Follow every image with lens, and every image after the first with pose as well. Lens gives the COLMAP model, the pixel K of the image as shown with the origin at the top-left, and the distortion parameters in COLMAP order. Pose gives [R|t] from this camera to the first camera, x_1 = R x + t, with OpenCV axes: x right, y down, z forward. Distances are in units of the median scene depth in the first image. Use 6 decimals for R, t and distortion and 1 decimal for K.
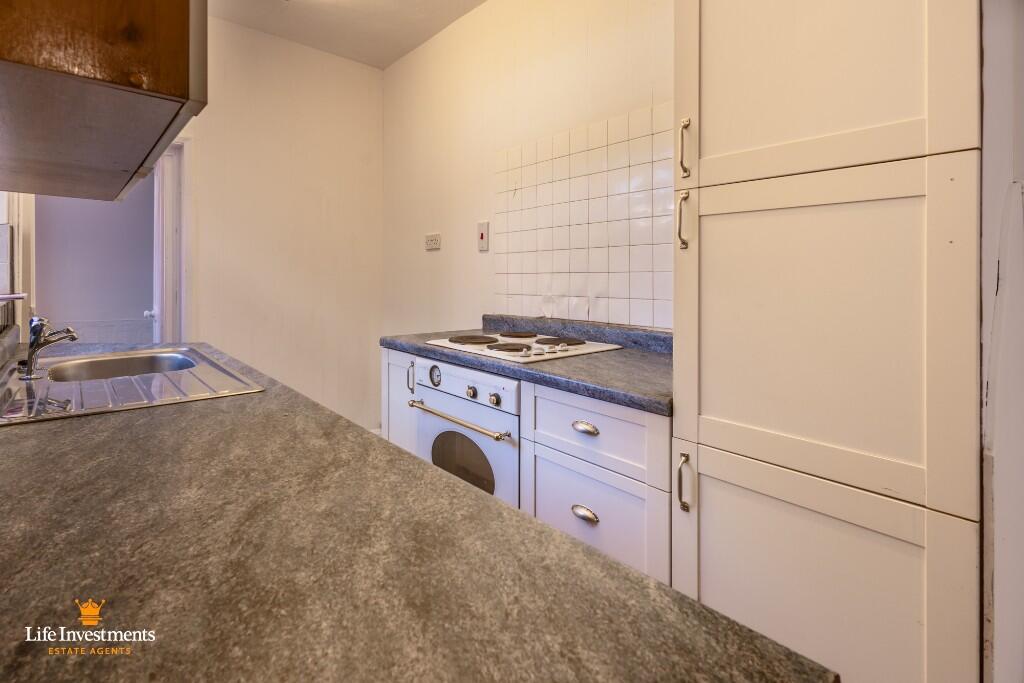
lens RADIAL K [[499.5, 0, 512.9], [0, 499.5, 274.2], [0, 0, 1]] dist [0.005039, 0.000637]
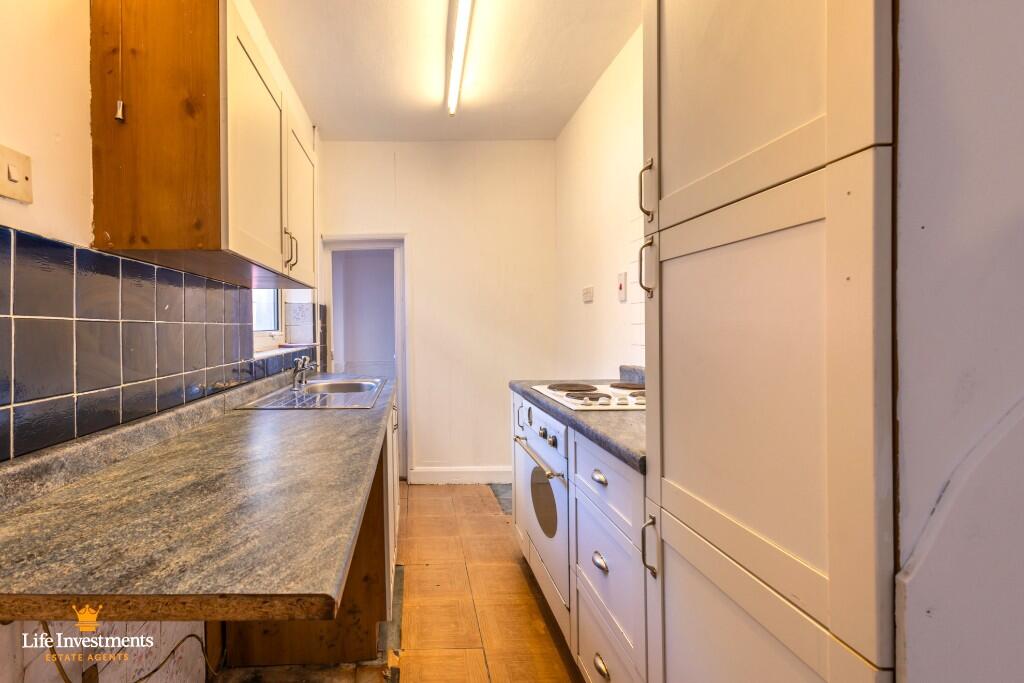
lens RADIAL K [[469.8, 0, 403.8], [0, 469.8, 330.3], [0, 0, 1]] dist [0.002120, -0.000231]
pose [[0.739641, -0.013550, -0.672865, 0.433724], [0.021227, 0.999770, 0.003200, -0.002436], [0.672666, -0.016650, 0.739759, 0.026209]]
